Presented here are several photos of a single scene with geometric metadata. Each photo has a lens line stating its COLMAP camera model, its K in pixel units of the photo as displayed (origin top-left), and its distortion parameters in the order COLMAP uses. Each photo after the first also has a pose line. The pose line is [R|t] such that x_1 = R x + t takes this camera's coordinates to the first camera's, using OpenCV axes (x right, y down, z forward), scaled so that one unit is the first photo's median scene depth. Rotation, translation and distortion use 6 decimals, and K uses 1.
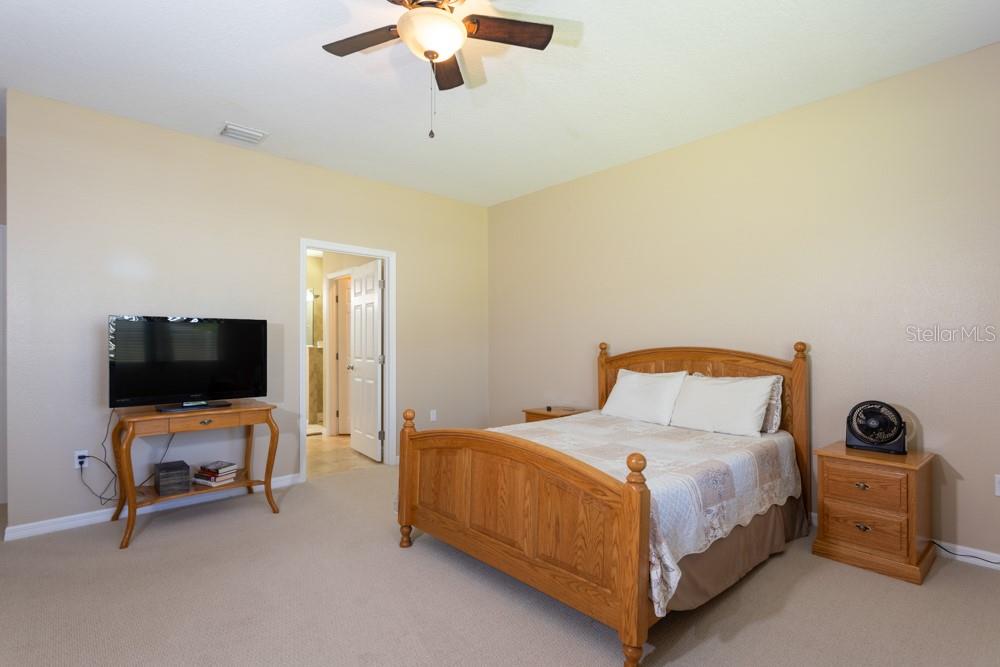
lens RADIAL K [[474.4, 0, 495.9], [0, 474.4, 330.7], [0, 0, 1]] dist [-0.000882, 0.000560]
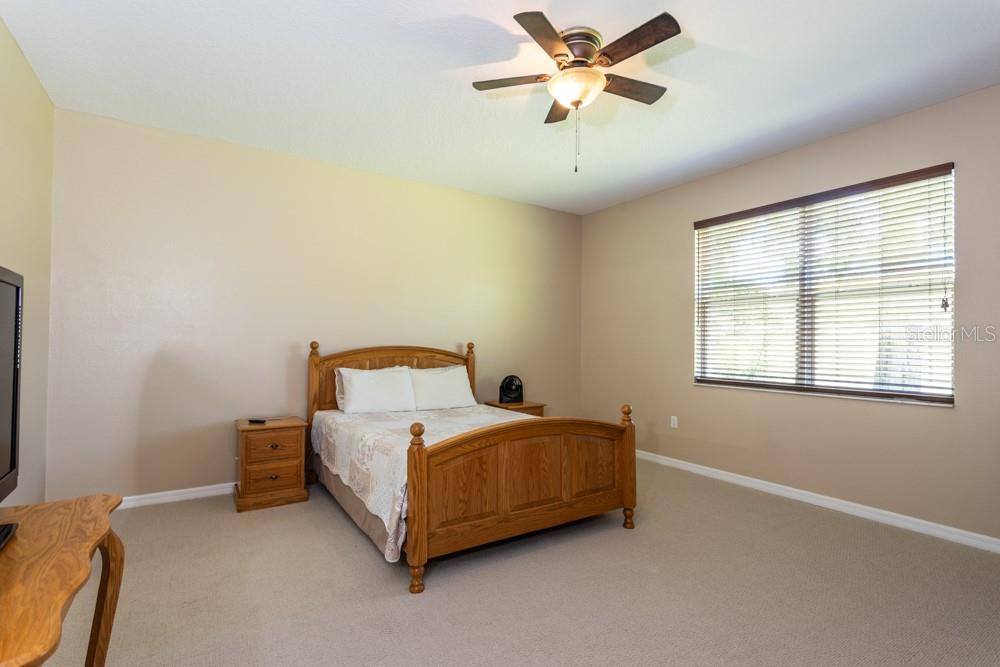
lens RADIAL K [[475.7, 0, 498.2], [0, 475.7, 337.7], [0, 0, 1]] dist [0.001778, 0.000356]
pose [[0.173437, 0.013132, 0.984757, -1.046589], [-0.029984, 0.999518, -0.008048, 0.023670], [-0.984388, -0.028131, 0.173747, 0.782898]]
